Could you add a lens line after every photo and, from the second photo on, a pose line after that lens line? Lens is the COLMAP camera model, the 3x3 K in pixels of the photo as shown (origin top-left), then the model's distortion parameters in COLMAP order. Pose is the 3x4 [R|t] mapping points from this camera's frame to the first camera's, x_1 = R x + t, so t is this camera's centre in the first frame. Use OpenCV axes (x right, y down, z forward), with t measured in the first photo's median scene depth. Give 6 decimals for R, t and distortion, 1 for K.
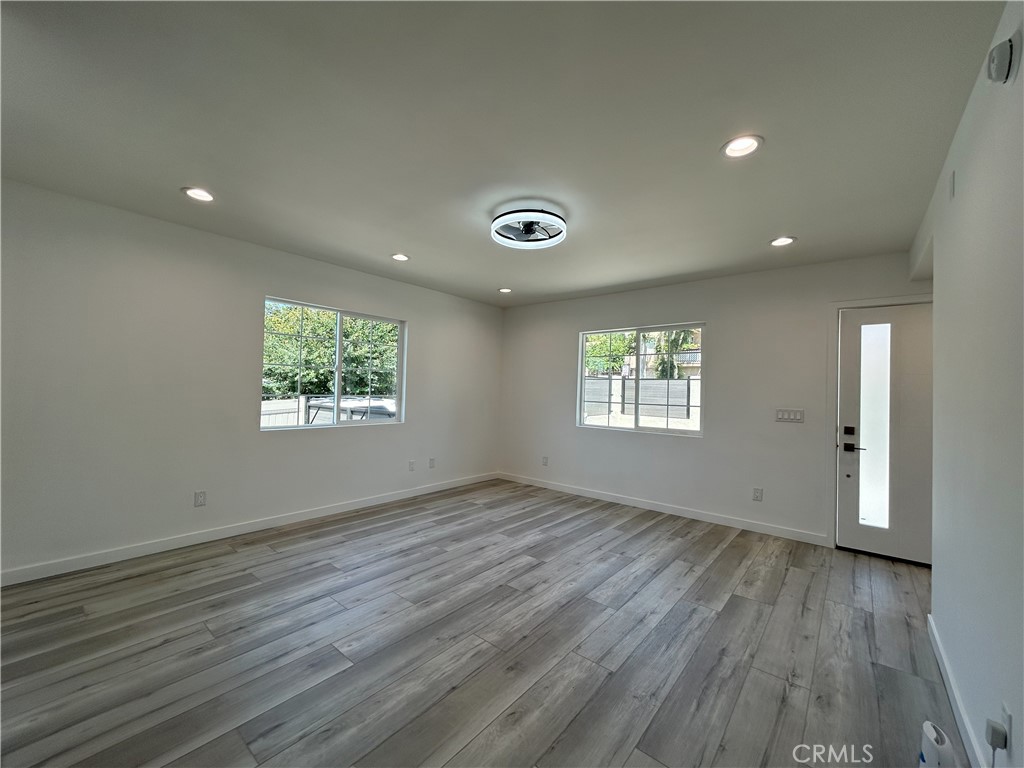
lens RADIAL K [[410.4, 0, 510.2], [0, 410.4, 383.9], [0, 0, 1]] dist [-0.001216, 0.000778]
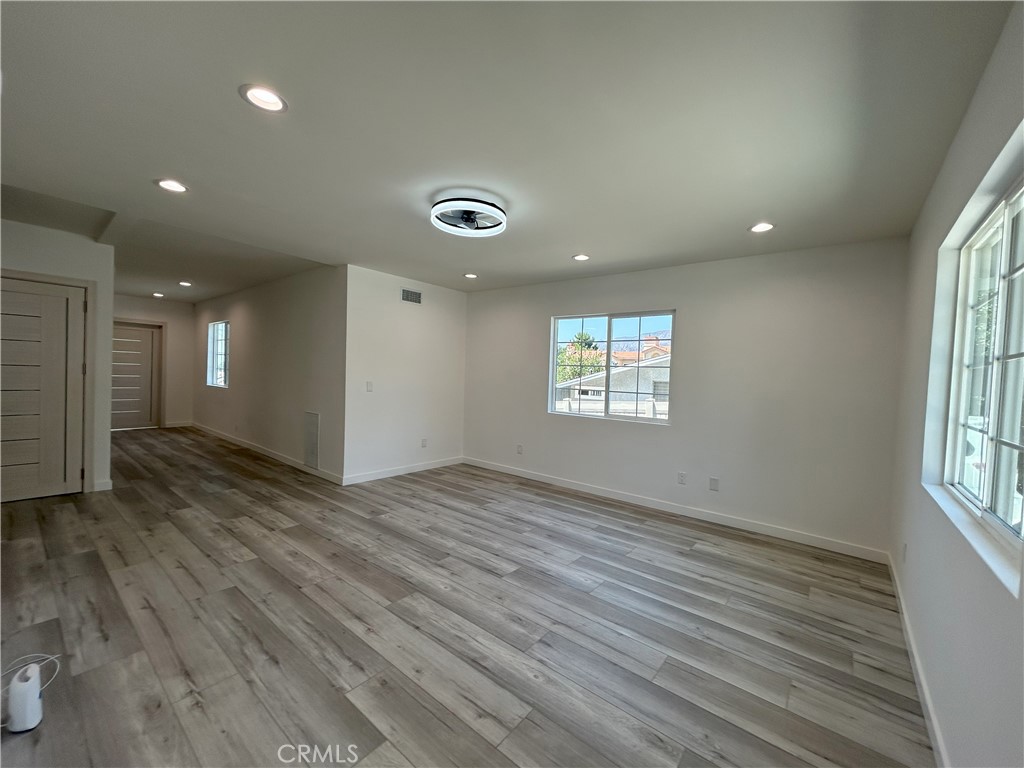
lens RADIAL K [[410.4, 0, 510.2], [0, 410.4, 383.9], [0, 0, 1]] dist [-0.001216, 0.000778]
pose [[0.020370, -0.003337, -0.999787, 0.942197], [-0.026340, 0.999646, -0.003874, 0.028206], [0.999445, 0.026414, 0.020275, 0.978770]]
